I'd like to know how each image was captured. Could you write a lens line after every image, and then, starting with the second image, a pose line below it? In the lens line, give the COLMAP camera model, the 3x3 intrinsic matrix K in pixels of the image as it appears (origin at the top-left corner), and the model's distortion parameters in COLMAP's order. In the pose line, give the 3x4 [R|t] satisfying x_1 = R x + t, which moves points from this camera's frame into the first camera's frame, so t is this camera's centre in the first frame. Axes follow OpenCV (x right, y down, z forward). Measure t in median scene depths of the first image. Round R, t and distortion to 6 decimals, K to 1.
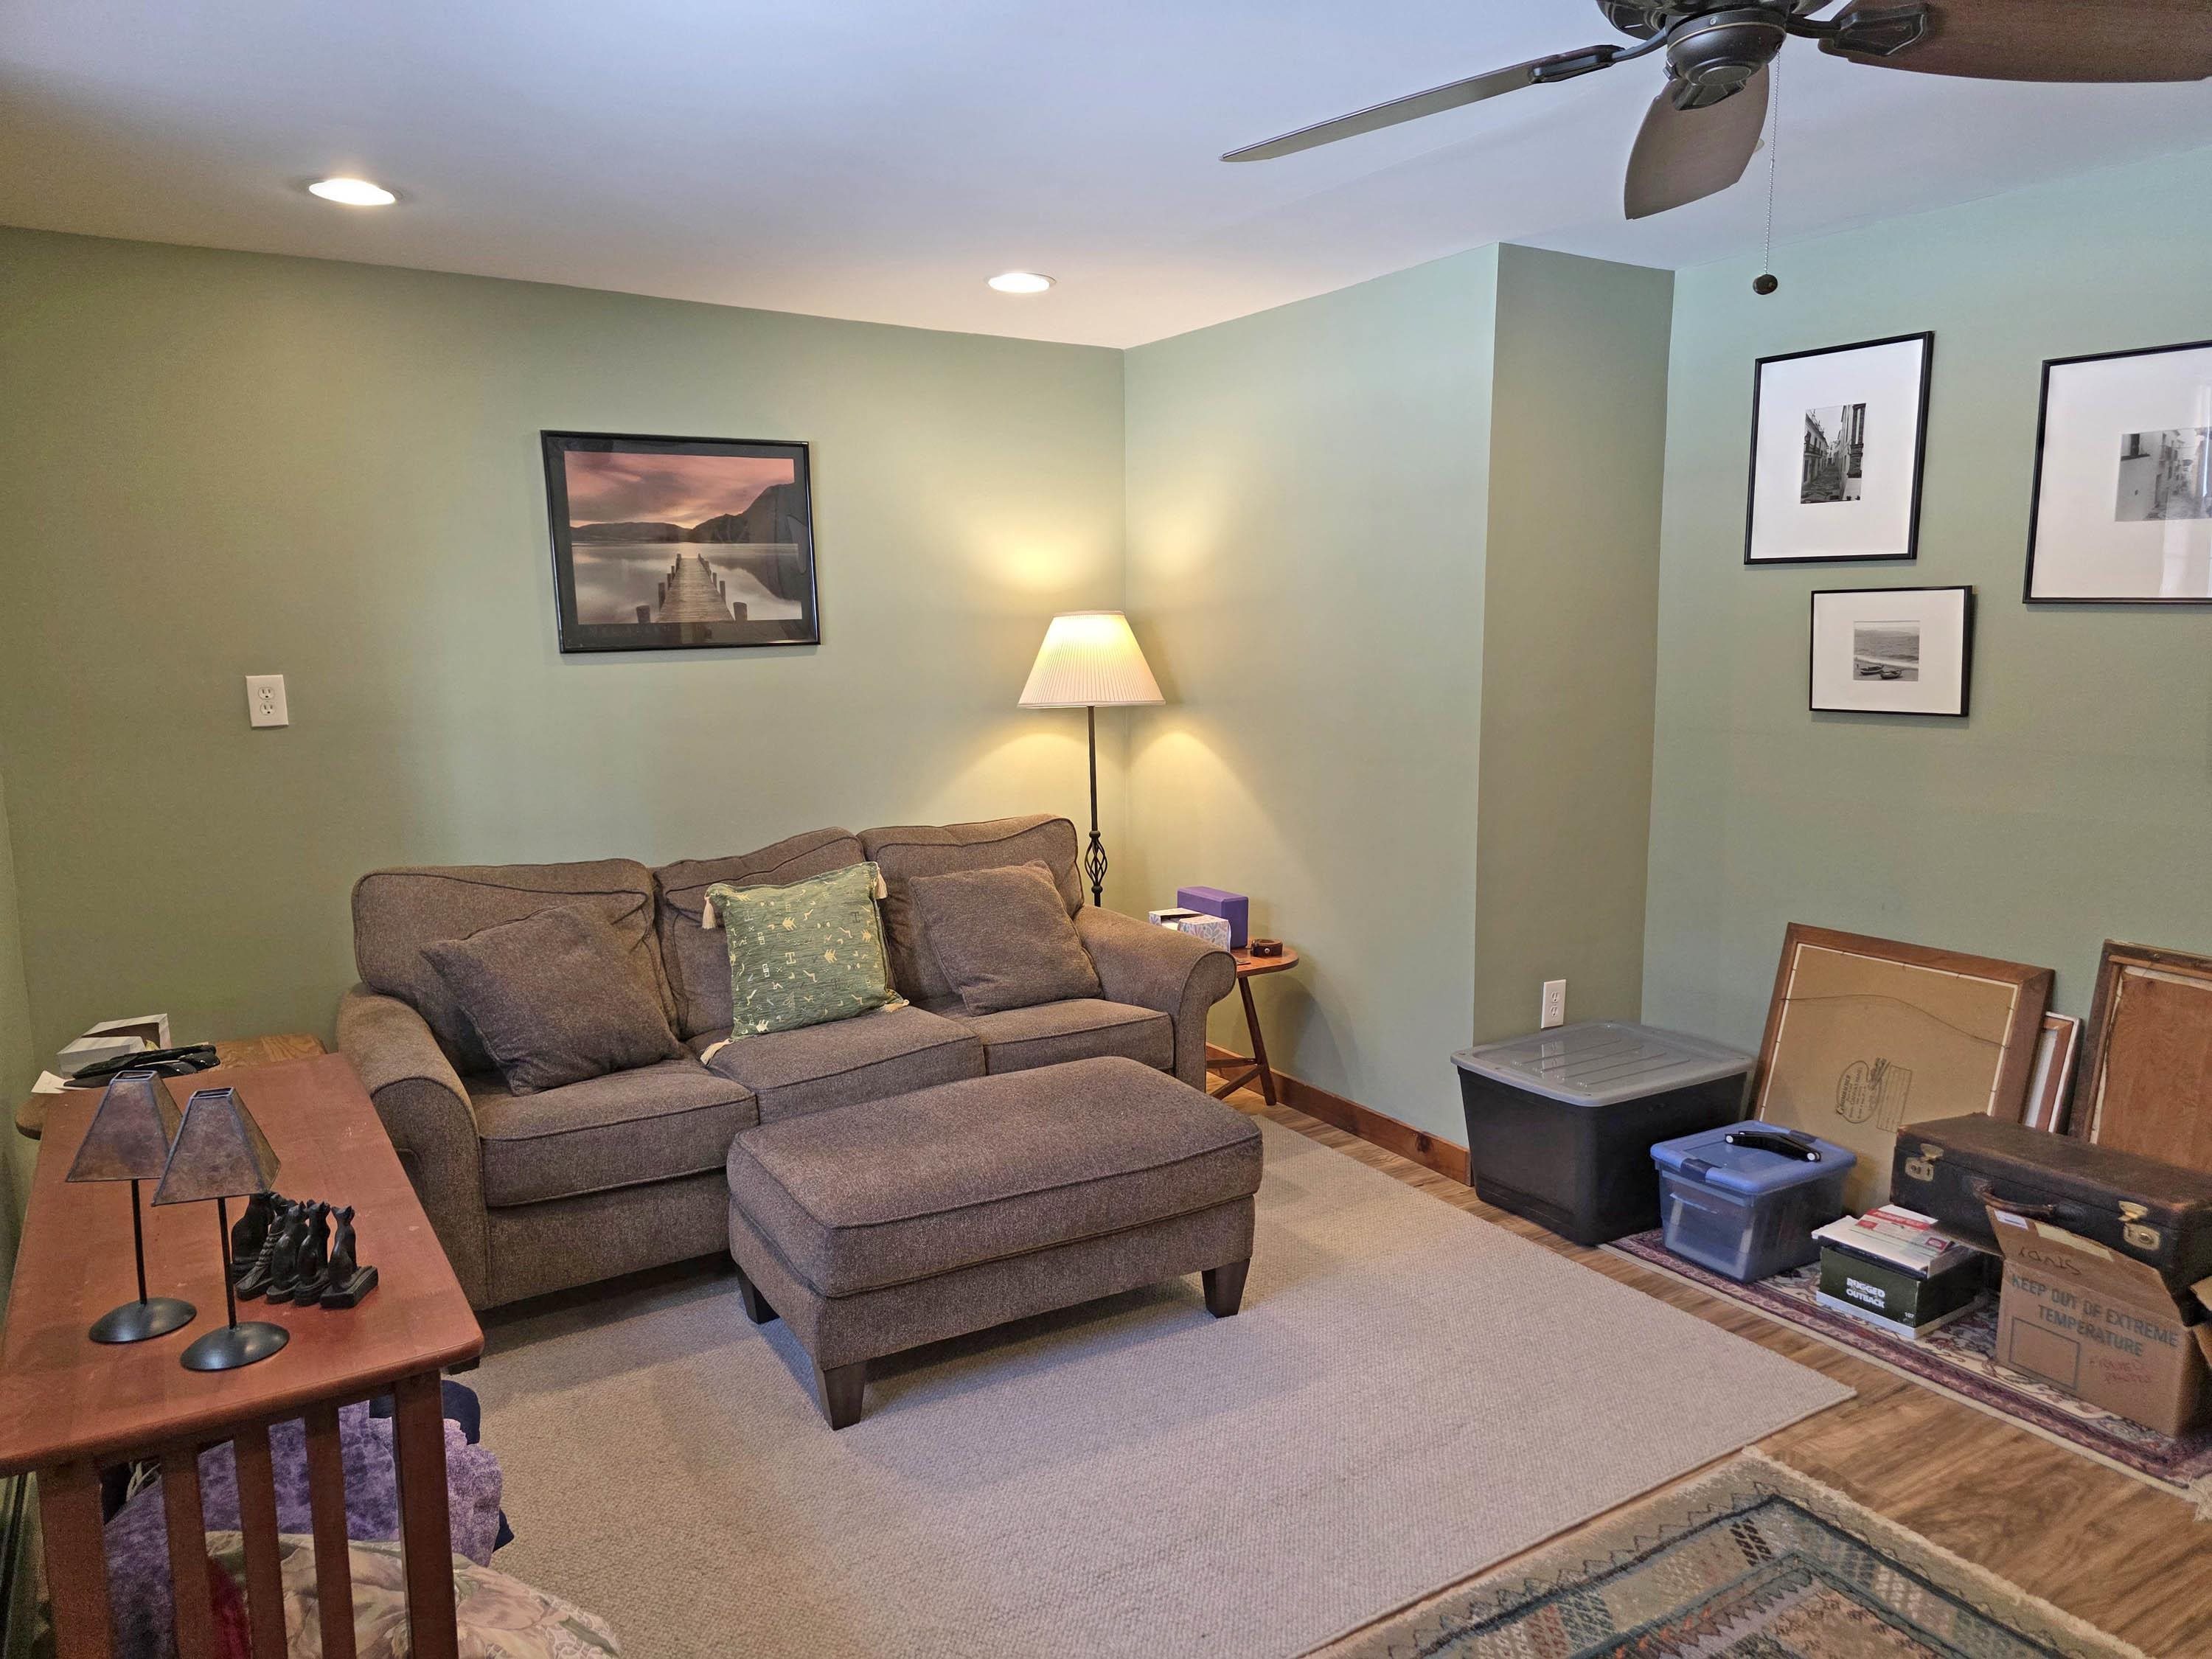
lens RADIAL K [[1483.6, 0, 1114.9], [0, 1483.6, 833.2], [0, 0, 1]] dist [0.053848, -0.046642]
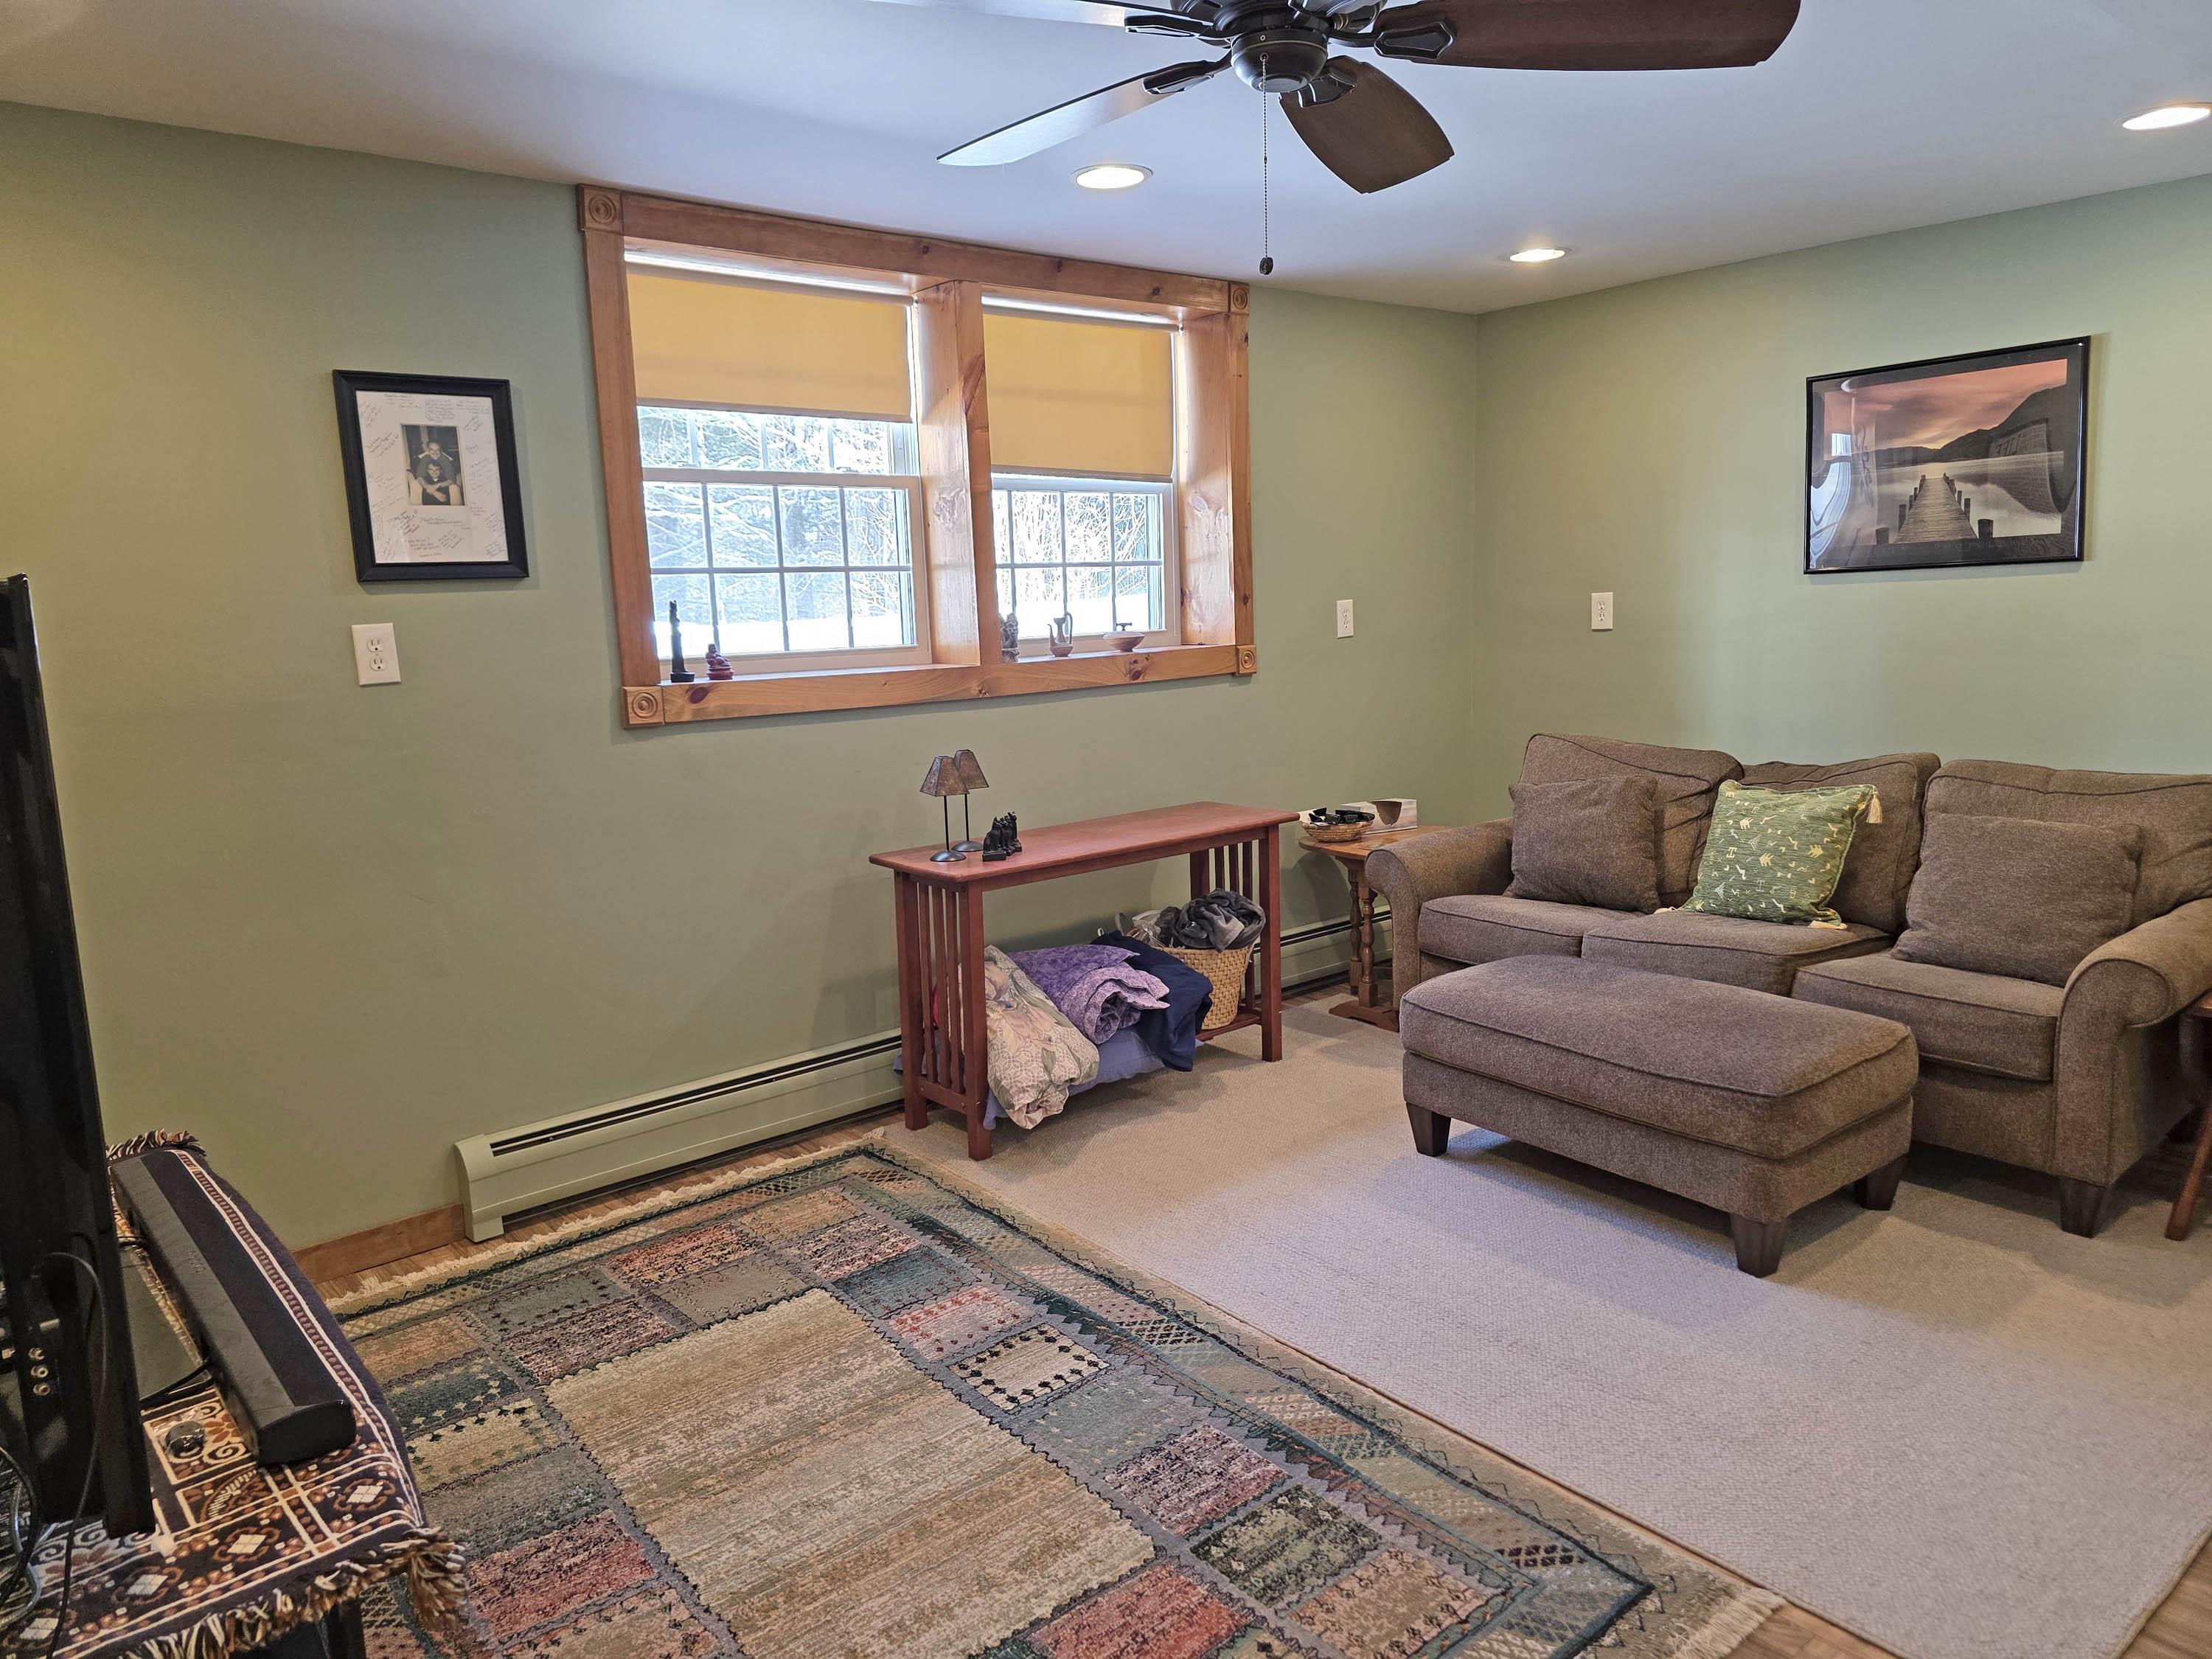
lens RADIAL K [[1483.6, 0, 1113.7], [0, 1483.6, 827.3], [0, 0, 1]] dist [0.053848, -0.046642]
pose [[0.138515, 0.165204, -0.976484, 0.677911], [-0.108615, 0.982575, 0.150827, -0.044580], [0.984386, 0.085169, 0.154045, 0.313535]]
